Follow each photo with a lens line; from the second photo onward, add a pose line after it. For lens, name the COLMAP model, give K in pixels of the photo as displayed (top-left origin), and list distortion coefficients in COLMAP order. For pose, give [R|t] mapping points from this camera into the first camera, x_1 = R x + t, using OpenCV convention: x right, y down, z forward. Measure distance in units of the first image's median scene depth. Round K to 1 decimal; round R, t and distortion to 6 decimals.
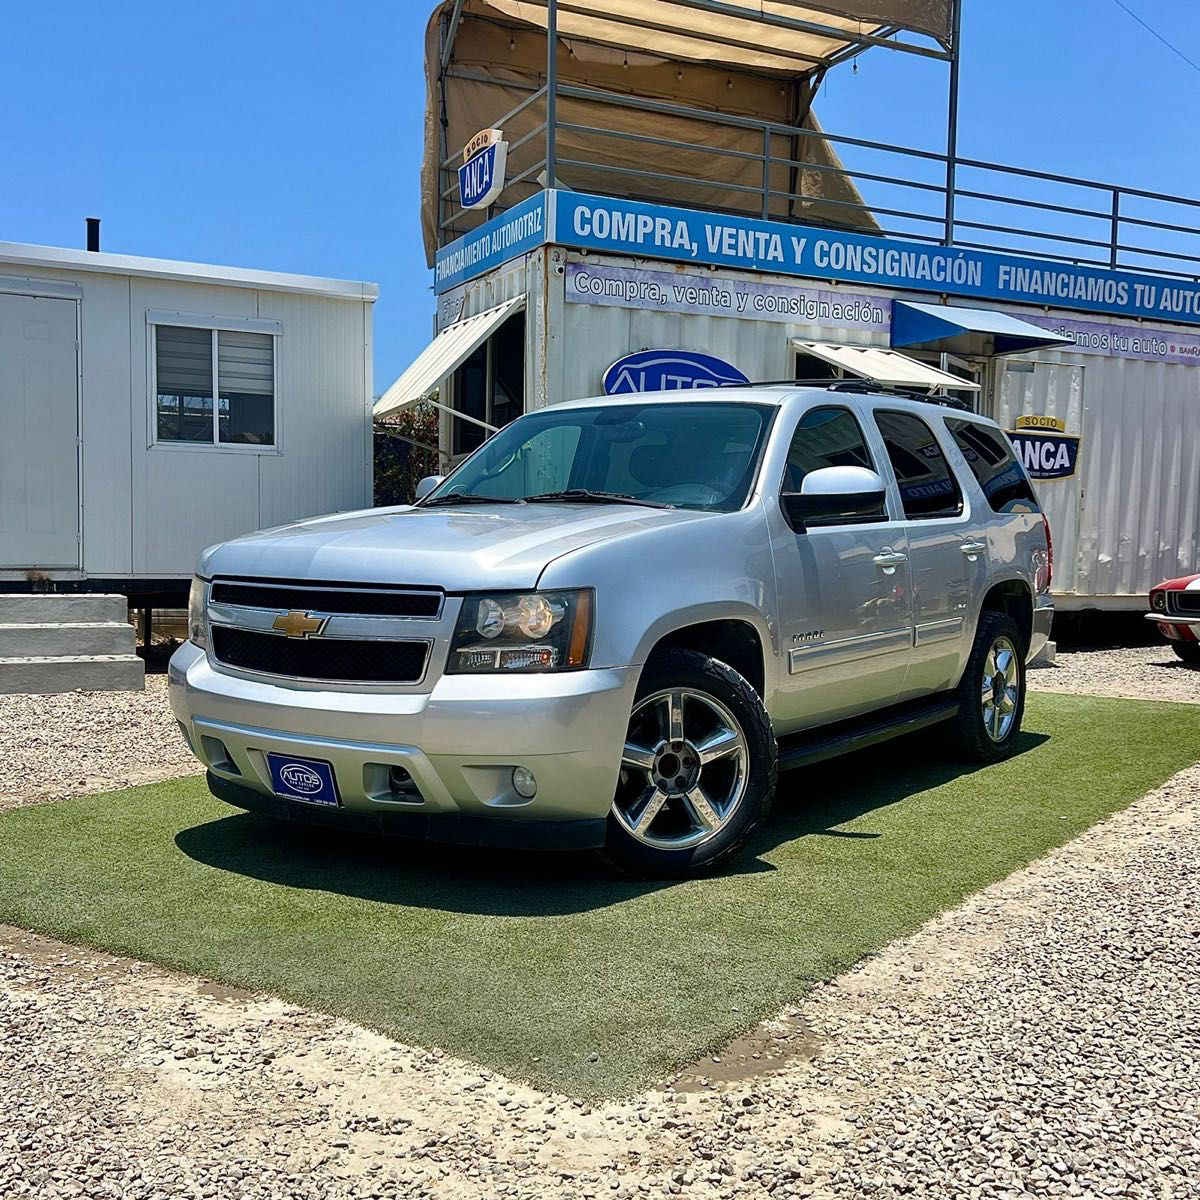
lens RADIAL K [[1593.1, 0, 573.6], [0, 1593.1, 635.9], [0, 0, 1]] dist [0.108345, -0.273274]
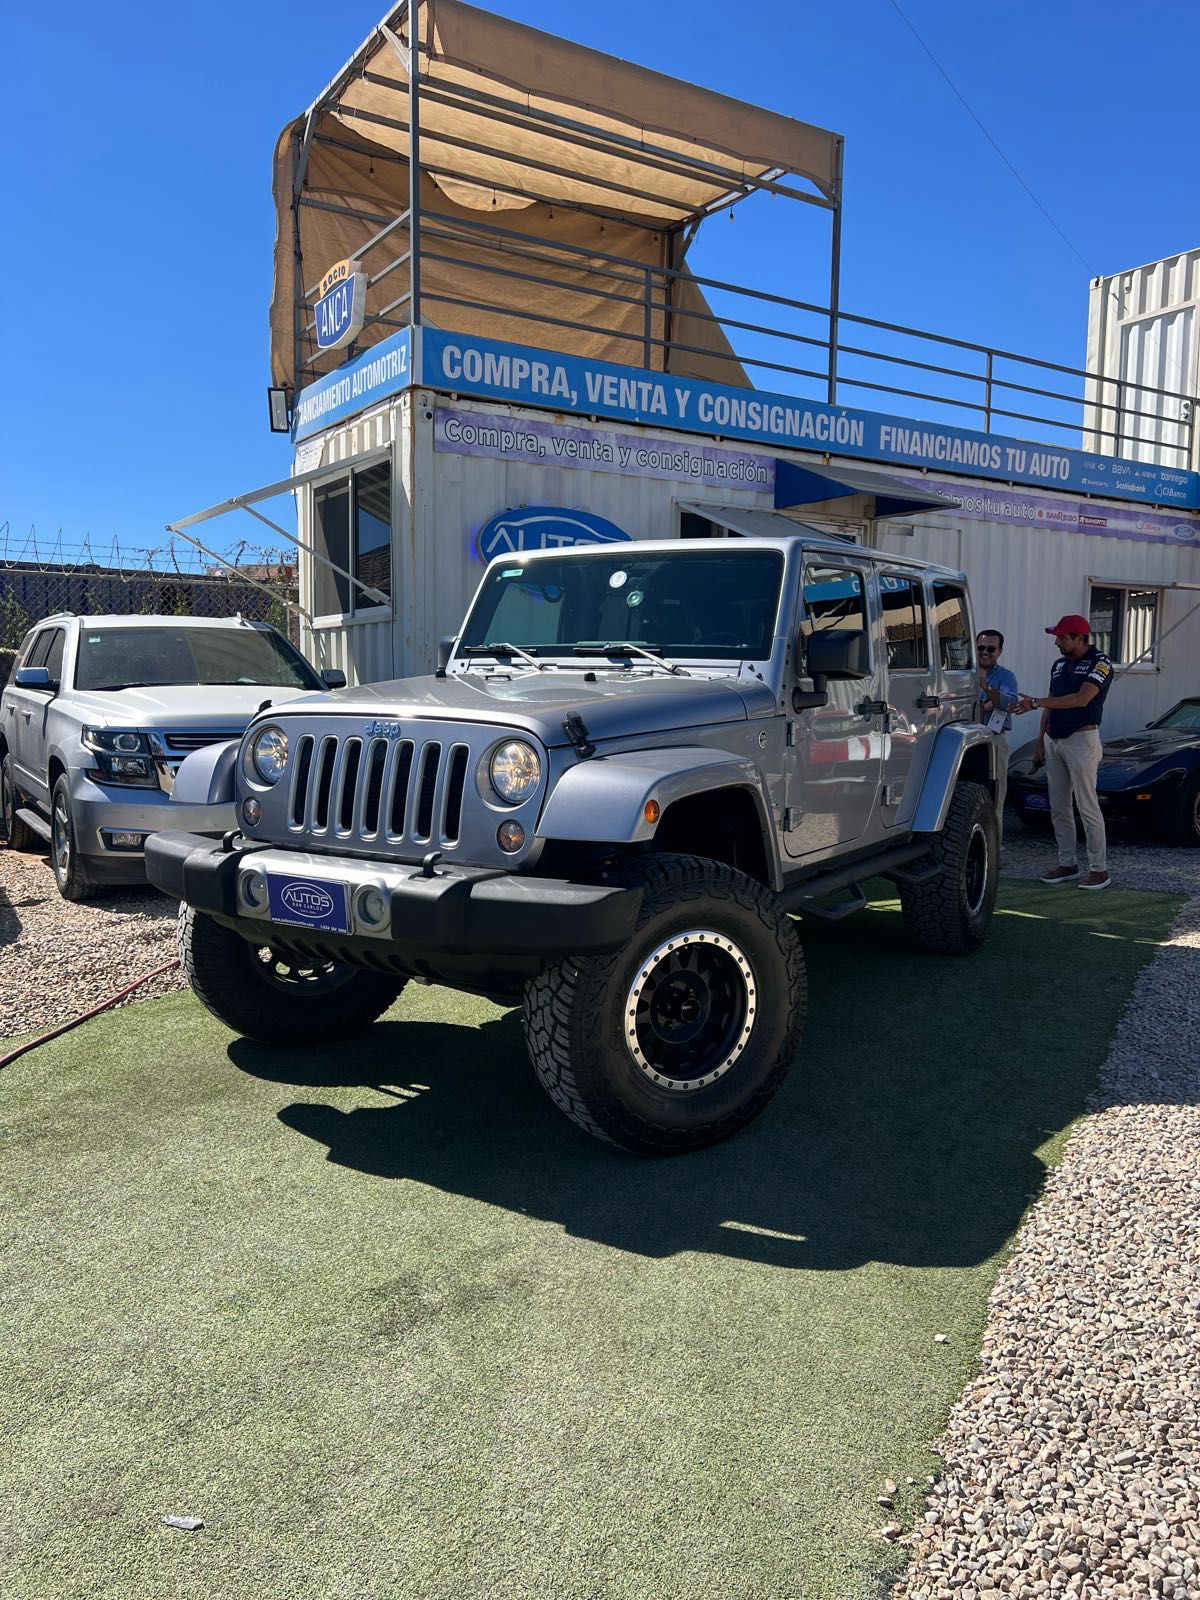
lens RADIAL K [[1363.2, 0, 627.6], [0, 1363.2, 805.9], [0, 0, 1]] dist [0.070163, -0.107539]
pose [[0.991338, -0.015840, 0.130374, -0.001242], [0.011461, 0.999347, 0.034268, -0.030472], [-0.130832, -0.032477, 0.990872, 0.192954]]
